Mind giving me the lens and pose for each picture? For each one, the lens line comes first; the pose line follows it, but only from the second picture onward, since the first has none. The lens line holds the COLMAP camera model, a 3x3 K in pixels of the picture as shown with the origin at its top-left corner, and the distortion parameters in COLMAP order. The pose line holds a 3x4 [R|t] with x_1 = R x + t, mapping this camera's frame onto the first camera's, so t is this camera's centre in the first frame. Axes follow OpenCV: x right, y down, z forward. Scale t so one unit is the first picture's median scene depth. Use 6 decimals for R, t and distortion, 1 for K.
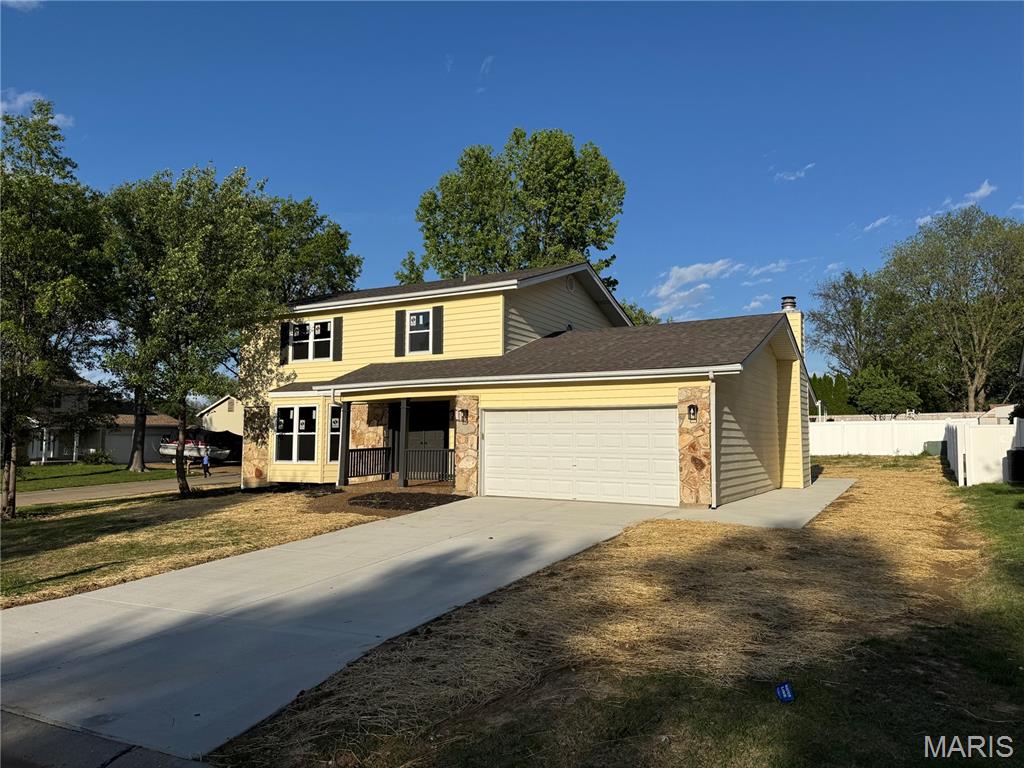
lens RADIAL K [[722.8, 0, 512.0], [0, 722.8, 384.0], [0, 0, 1]] dist [0.127851, -0.000544]
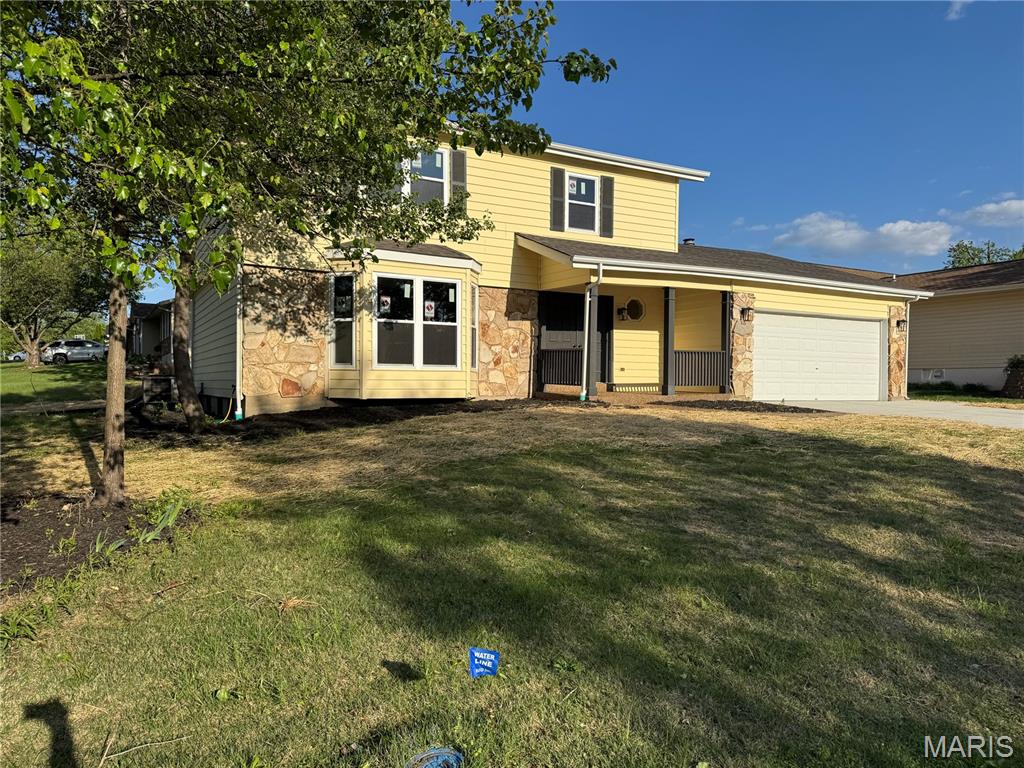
lens RADIAL K [[722.8, 0, 512.0], [0, 722.8, 384.0], [0, 0, 1]] dist [0.127851, -0.000544]
pose [[0.509946, 0.000003, 0.860207, -0.826712], [-0.072533, 0.996439, 0.042995, 0.091999], [-0.857143, -0.084319, 0.508130, 0.633778]]
